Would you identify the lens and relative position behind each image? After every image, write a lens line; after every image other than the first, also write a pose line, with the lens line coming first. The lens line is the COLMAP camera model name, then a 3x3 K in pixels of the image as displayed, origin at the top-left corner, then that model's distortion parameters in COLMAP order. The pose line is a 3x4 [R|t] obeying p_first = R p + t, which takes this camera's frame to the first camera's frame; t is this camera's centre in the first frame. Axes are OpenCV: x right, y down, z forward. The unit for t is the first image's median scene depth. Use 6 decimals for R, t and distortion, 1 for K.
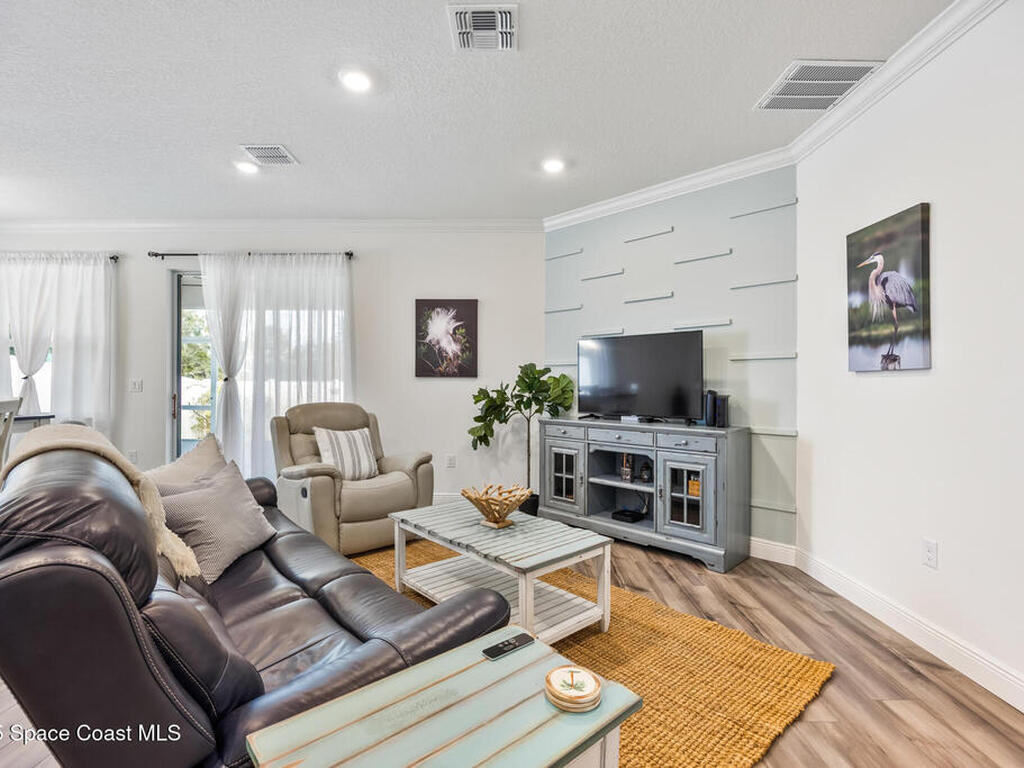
lens RADIAL K [[505.1, 0, 512.0], [0, 505.1, 384.0], [0, 0, 1]] dist [-0.030759, 0.000427]
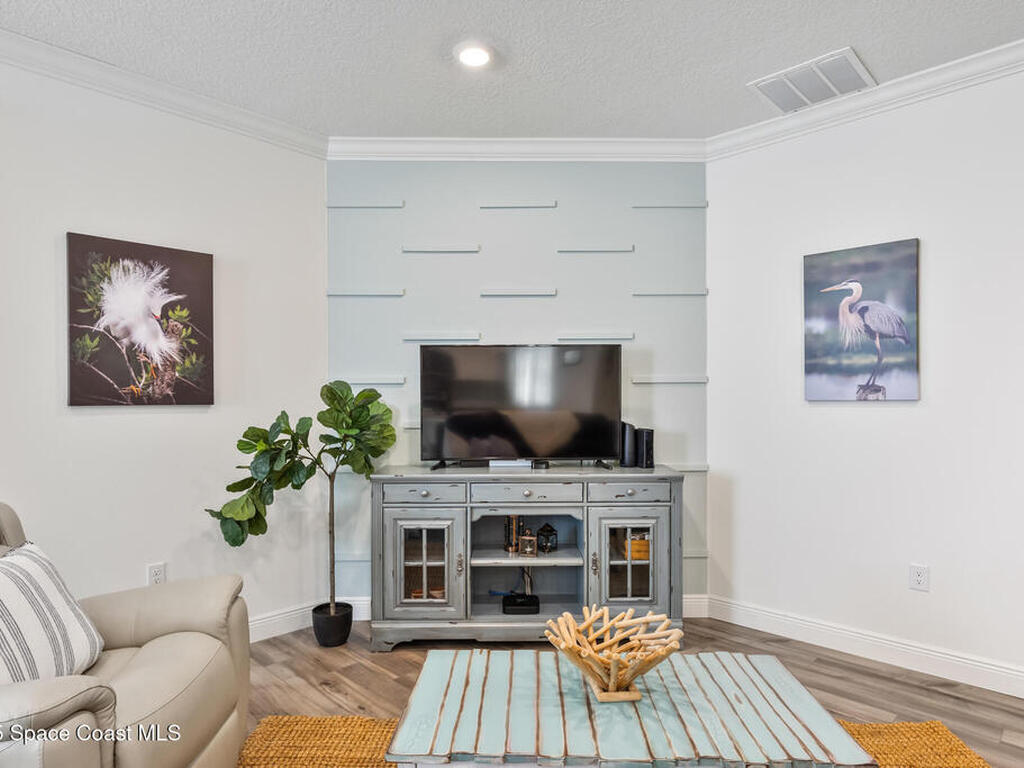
lens RADIAL K [[612.9, 0, 515.4], [0, 612.9, 405.9], [0, 0, 1]] dist [-0.010550, -0.000908]
pose [[0.689873, -0.013459, 0.723806, -0.453442], [0.005659, 0.999897, 0.013199, -0.027690], [-0.723909, -0.005010, 0.689878, 0.497167]]
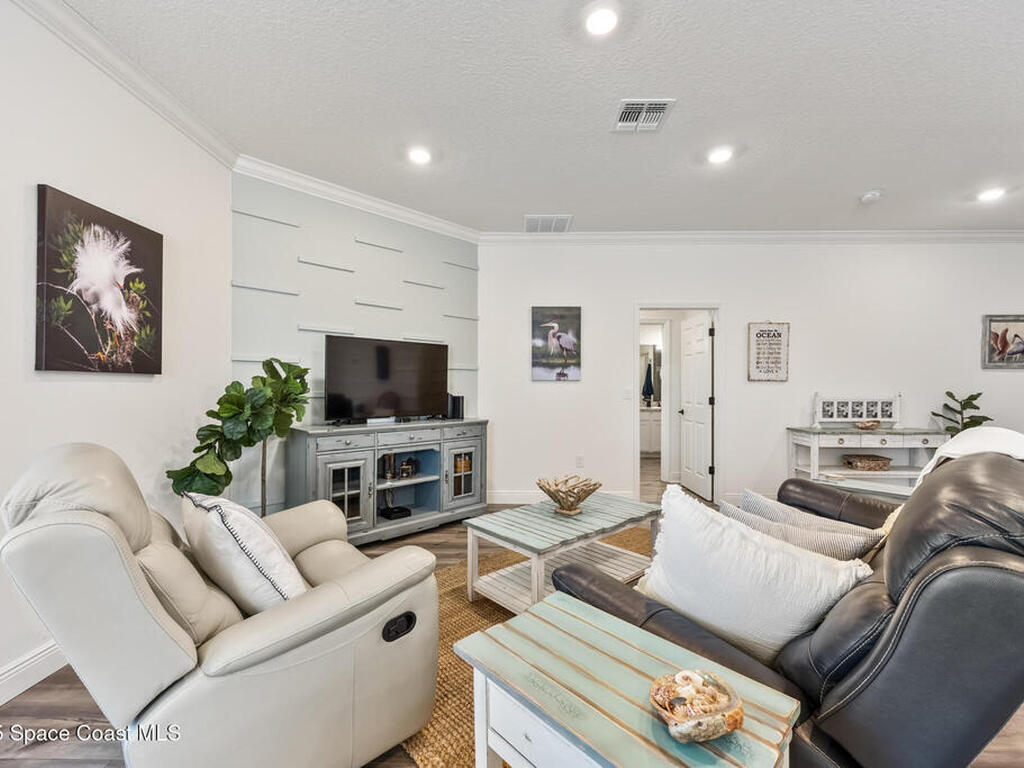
lens RADIAL K [[444.7, 0, 512.0], [0, 444.7, 384.0], [0, 0, 1]] dist [0.003491, 0.000220]
pose [[0.000087, 0.002328, 0.999997, -0.819154], [-0.004461, 0.999987, -0.002327, -0.005443], [-0.999990, -0.004460, 0.000097, 0.895001]]
